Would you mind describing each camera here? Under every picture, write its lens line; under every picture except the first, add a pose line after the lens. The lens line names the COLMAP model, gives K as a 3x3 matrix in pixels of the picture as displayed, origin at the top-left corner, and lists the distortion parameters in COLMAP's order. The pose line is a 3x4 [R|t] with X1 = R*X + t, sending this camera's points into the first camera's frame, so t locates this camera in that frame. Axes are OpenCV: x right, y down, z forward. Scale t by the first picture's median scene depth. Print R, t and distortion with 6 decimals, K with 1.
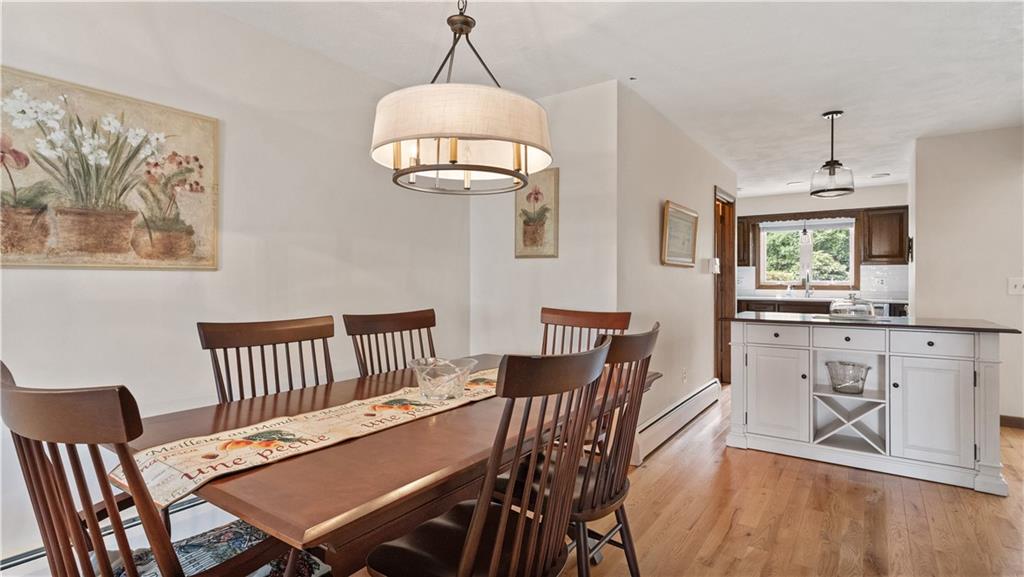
lens RADIAL K [[513.5, 0, 497.9], [0, 513.5, 279.1], [0, 0, 1]] dist [0.002369, 0.001004]
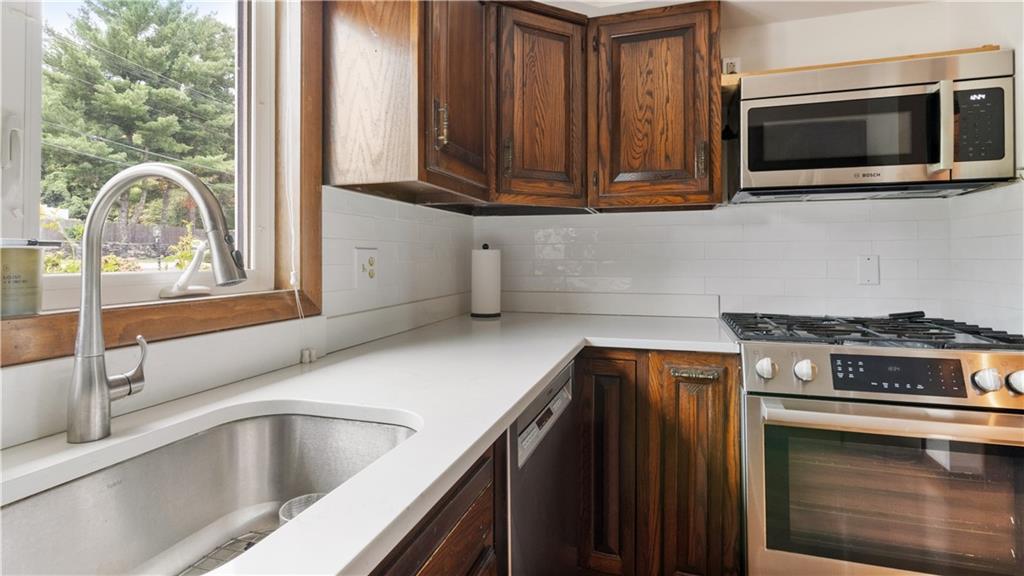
lens RADIAL K [[514.2, 0, 513.6], [0, 514.2, 252.9], [0, 0, 1]] dist [0.011080, -0.000016]
pose [[-0.318106, 0.005501, 0.948039, 0.527872], [0.005649, 0.999976, -0.003907, 0.000059], [-0.948038, 0.004113, -0.318130, 1.058534]]
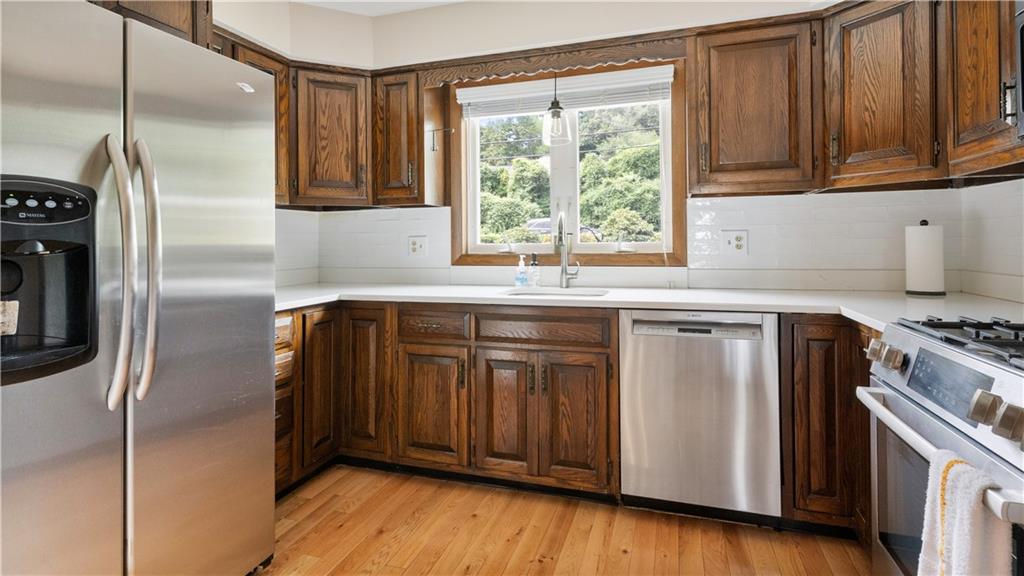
lens RADIAL K [[514.2, 0, 505.7], [0, 514.2, 243.2], [0, 0, 1]] dist [0.011080, -0.000016]
pose [[0.950682, -0.012965, 0.309898, 0.497286], [0.013199, 0.999912, 0.001342, 0.003607], [-0.309888, 0.002815, 0.950769, 0.735609]]
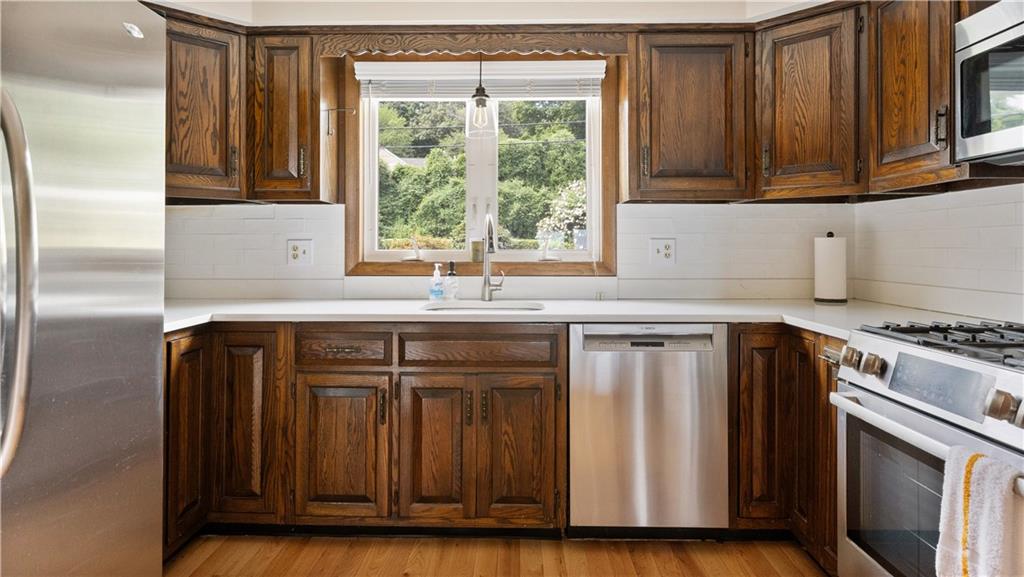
lens RADIAL K [[581.7, 0, 505.8], [0, 581.7, 250.9], [0, 0, 1]] dist [-0.003721, 0.007365]
pose [[0.818694, -0.004778, 0.574210, 0.445568], [0.001921, 0.999983, 0.005582, 0.002996], [-0.574227, -0.003467, 0.818689, 0.770048]]
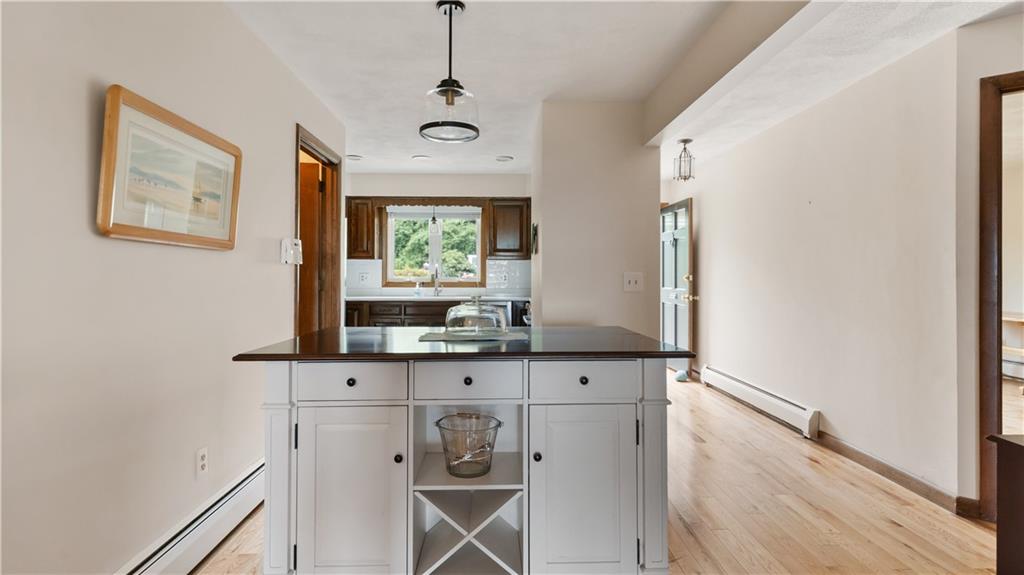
lens RADIAL K [[514.2, 0, 511.3], [0, 514.2, 276.6], [0, 0, 1]] dist [0.011080, -0.000016]
pose [[0.787933, 0.001094, 0.615760, 0.186241], [-0.001332, 0.999999, -0.000072, 0.002807], [-0.615760, -0.000763, 0.787933, 0.265914]]
